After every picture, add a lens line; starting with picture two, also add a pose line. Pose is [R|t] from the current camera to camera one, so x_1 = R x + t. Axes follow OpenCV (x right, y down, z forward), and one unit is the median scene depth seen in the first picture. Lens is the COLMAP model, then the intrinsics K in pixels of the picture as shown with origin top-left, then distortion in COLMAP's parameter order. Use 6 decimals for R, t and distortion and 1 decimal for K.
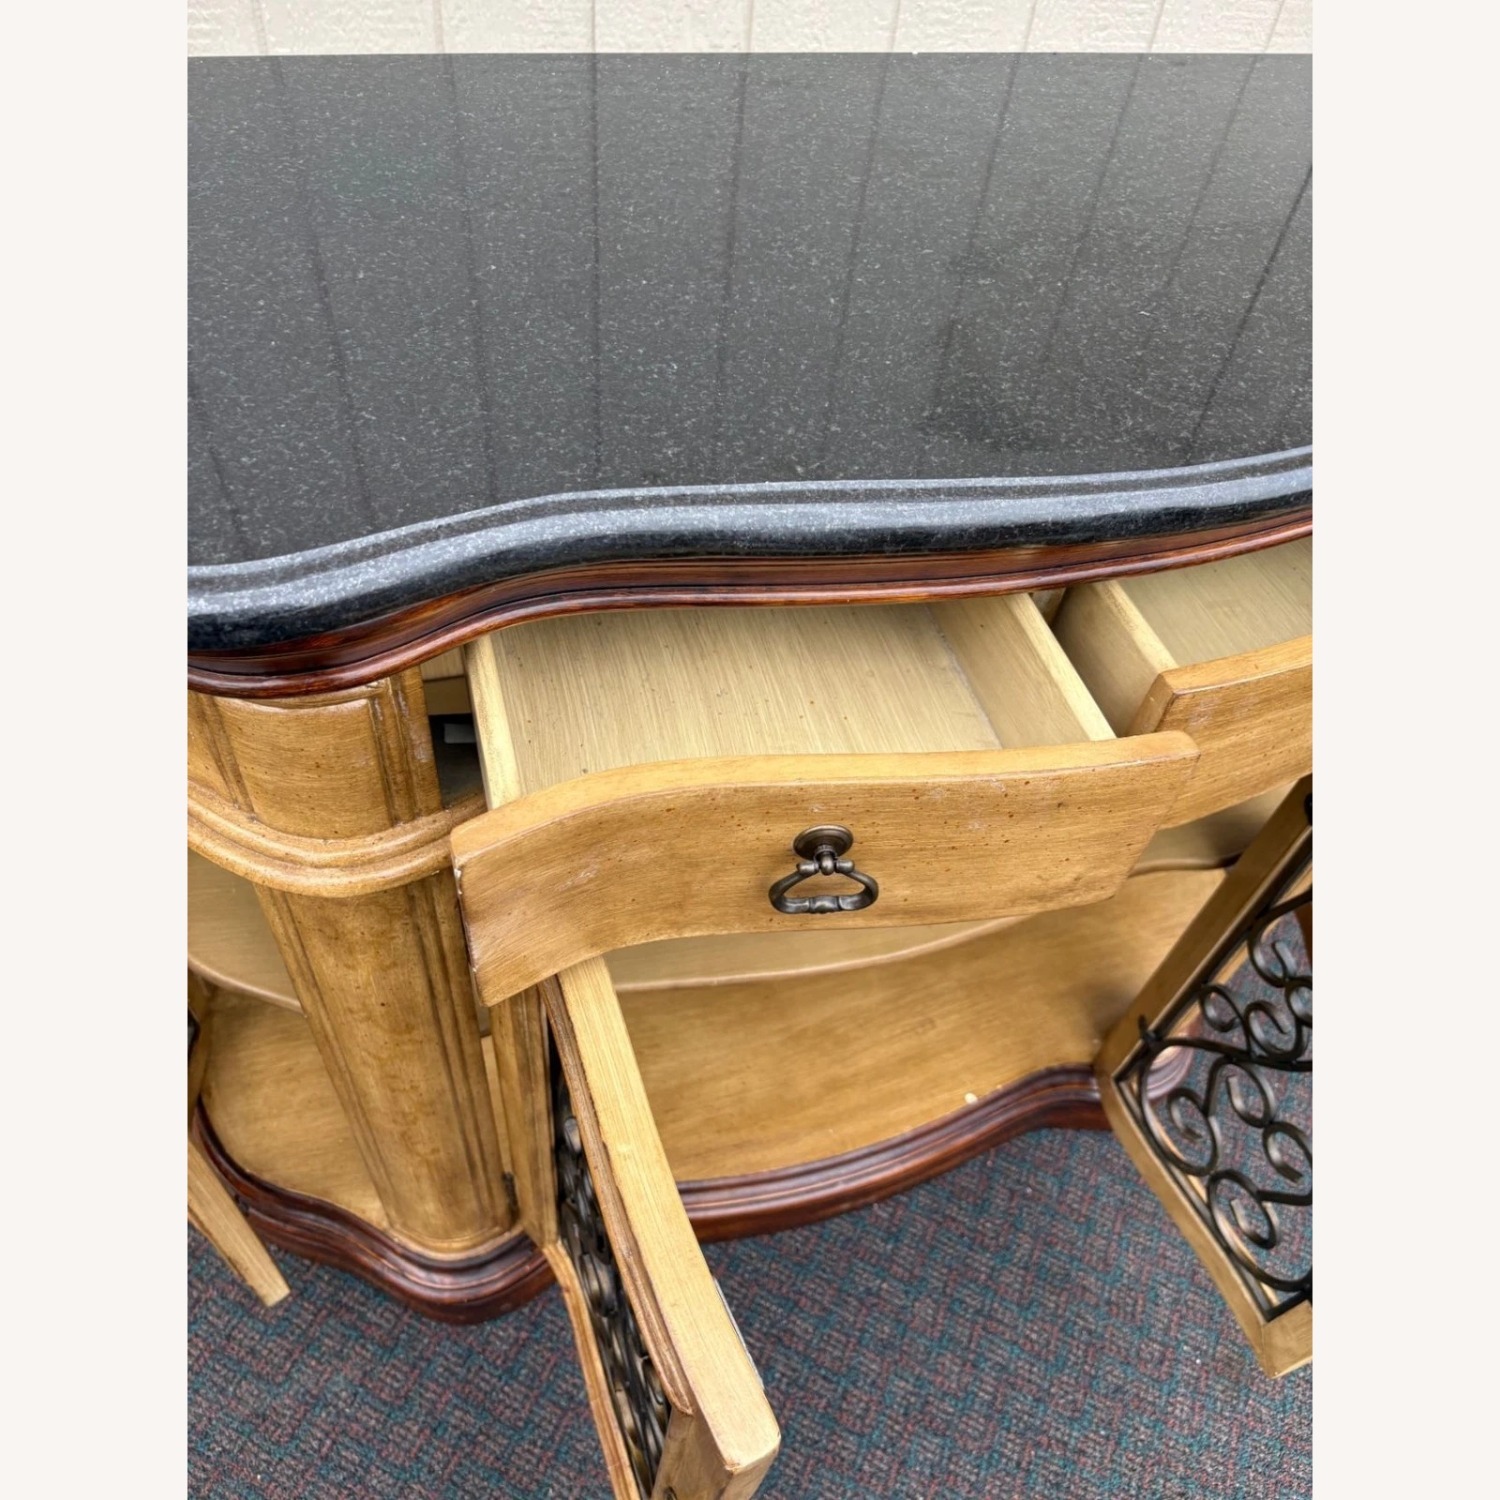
lens RADIAL K [[1152.5, 0, 758.3], [0, 1152.5, 745.7], [0, 0, 1]] dist [0.053630, -0.074792]
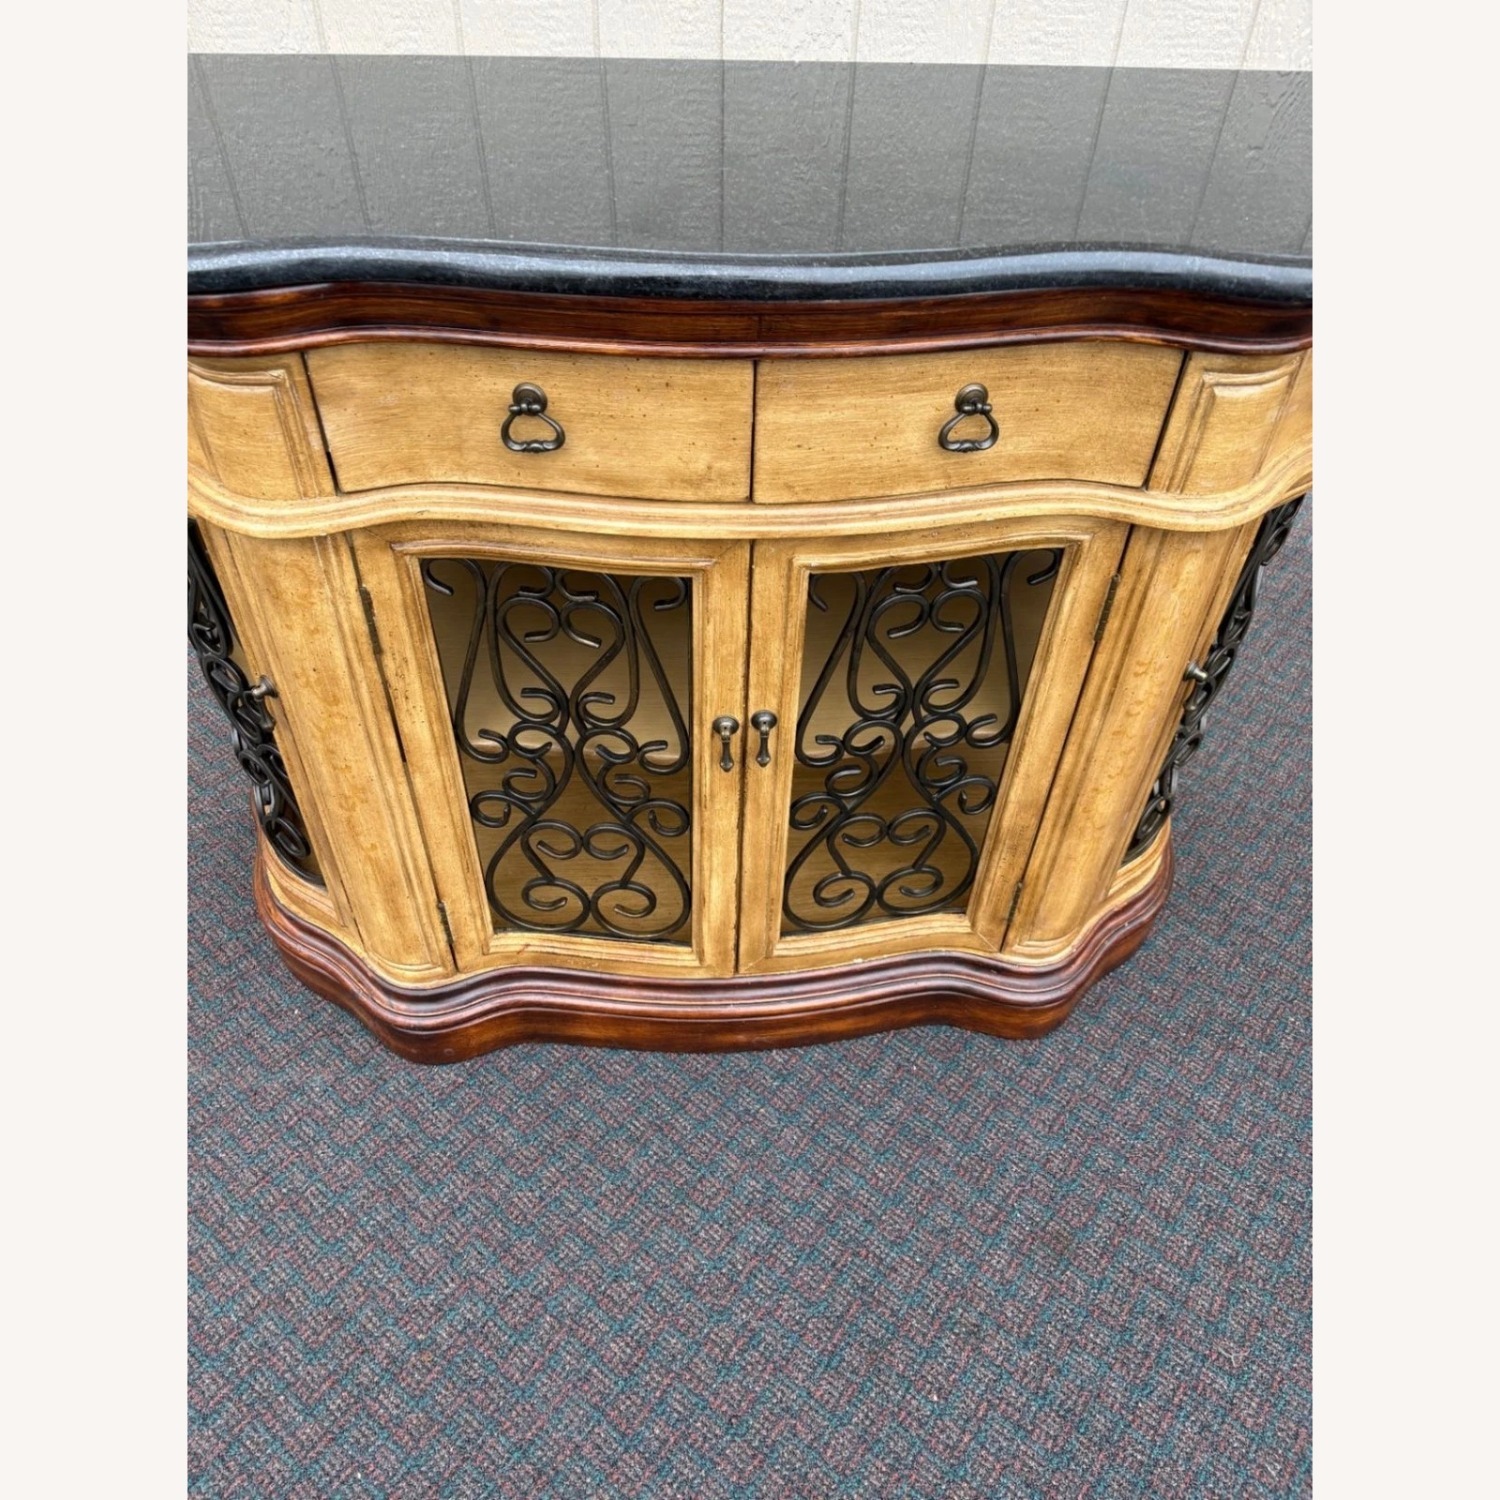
lens RADIAL K [[1152.5, 0, 744.7], [0, 1152.5, 760.4], [0, 0, 1]] dist [0.053630, -0.074792]
pose [[0.966515, 0.115786, -0.229001, 0.341075], [-0.139270, 0.986234, -0.089146, 0.245586], [0.215527, 0.118054, 0.969336, -0.173890]]
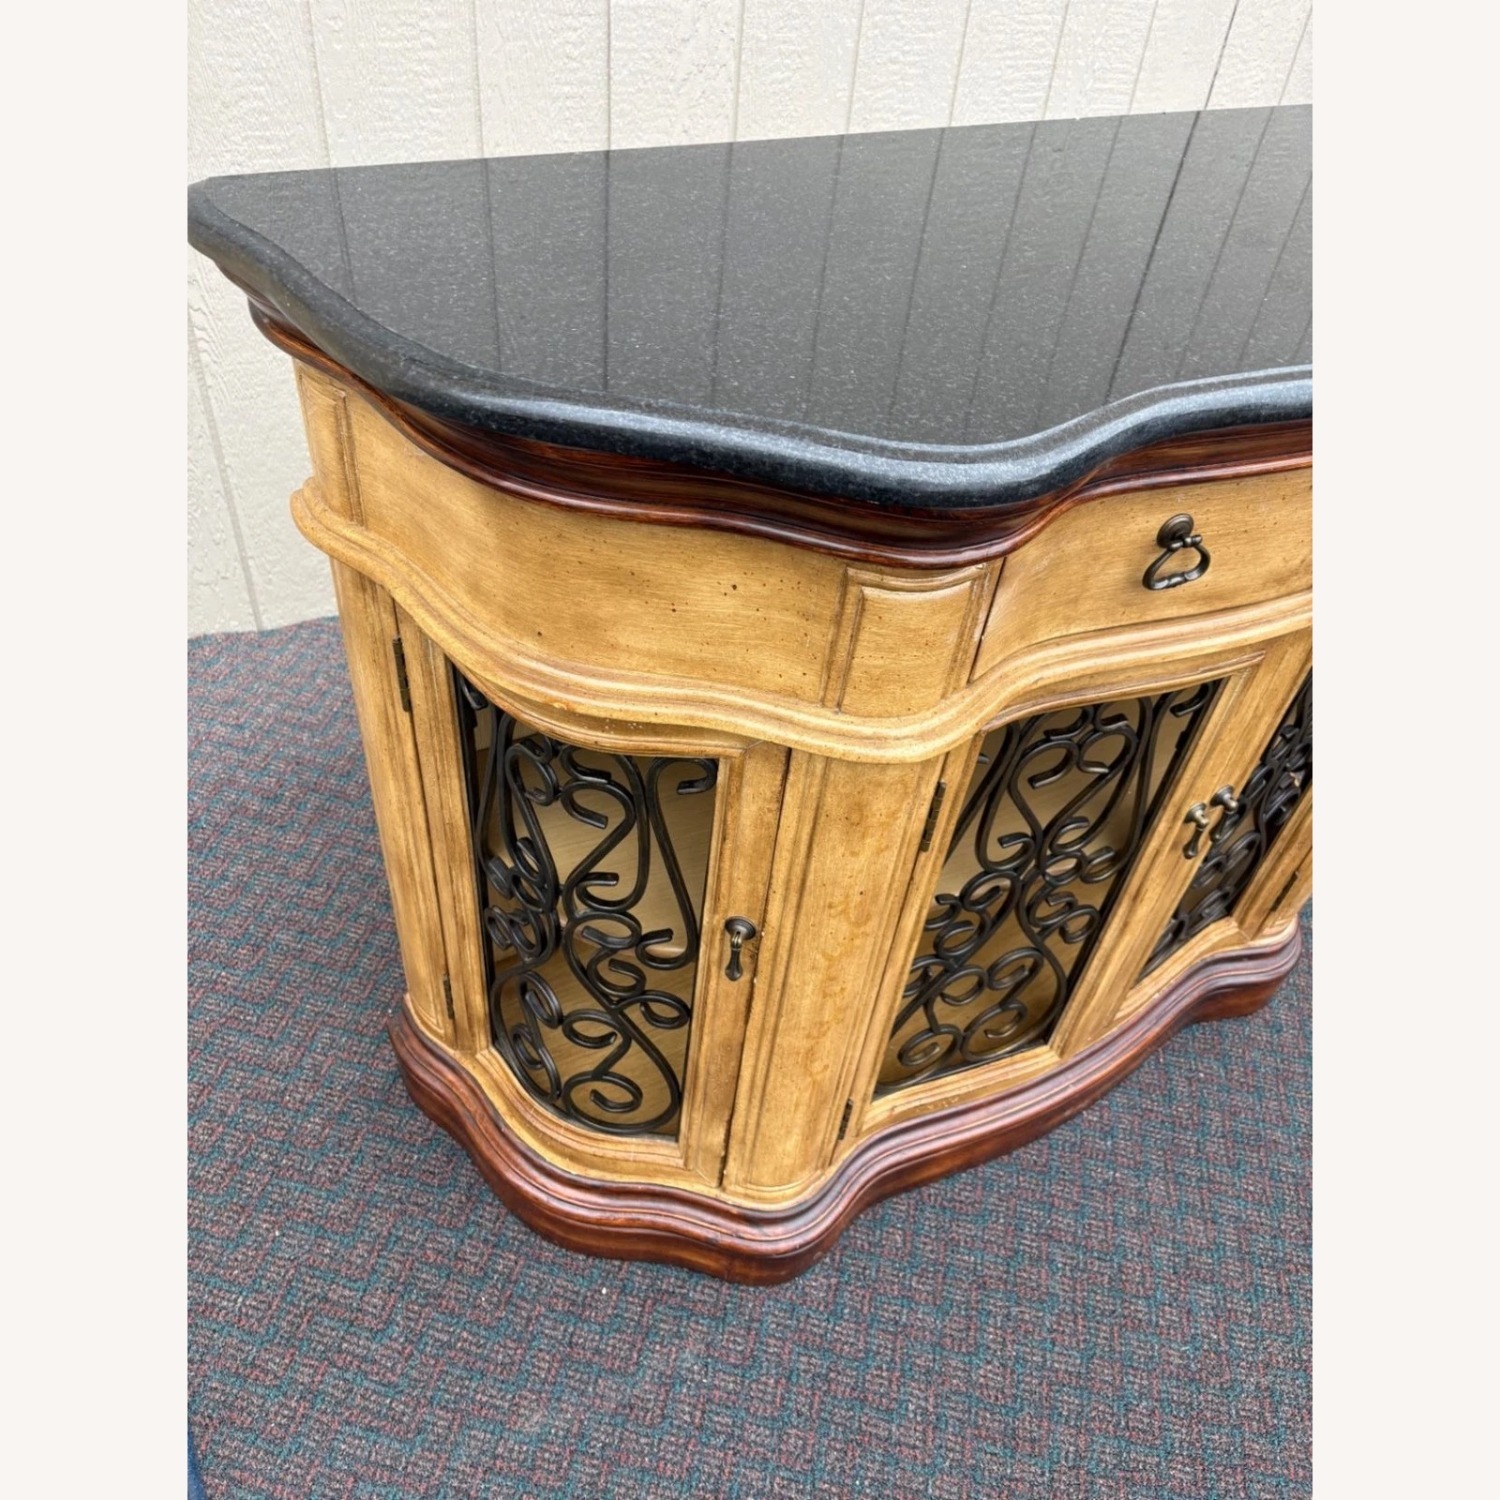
lens RADIAL K [[1152.5, 0, 747.6], [0, 1152.5, 750.7], [0, 0, 1]] dist [0.053630, -0.074792]
pose [[0.974430, -0.159944, 0.157810, -0.380925], [0.174055, 0.981482, -0.079981, 0.096792], [-0.142095, 0.105404, 0.984225, -0.107515]]
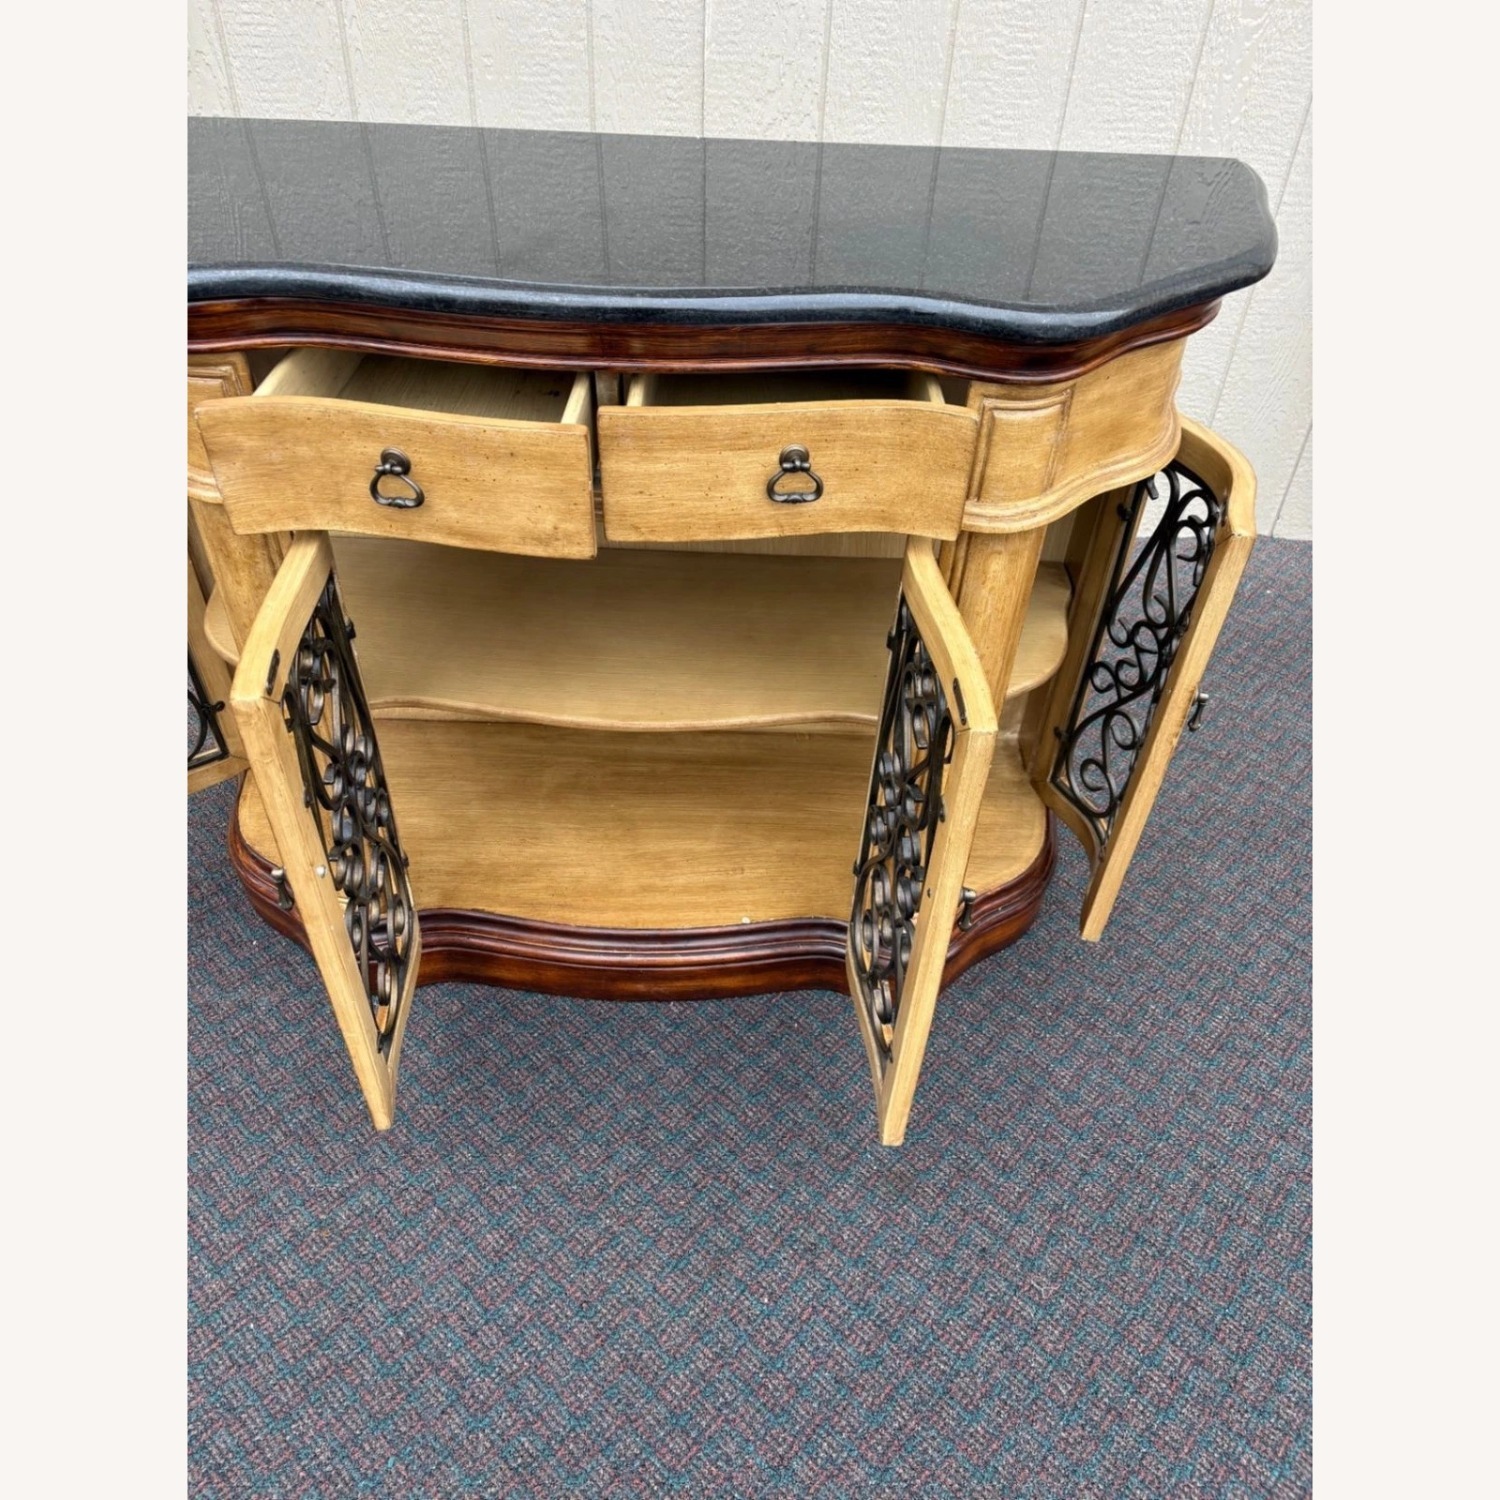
lens RADIAL K [[1152.5, 0, 741.6], [0, 1152.5, 754.1], [0, 0, 1]] dist [0.053630, -0.074792]
pose [[0.946292, 0.154185, -0.284180, 0.556761], [-0.197378, 0.971661, -0.130064, 0.315995], [0.256073, 0.179169, 0.949908, -0.269588]]
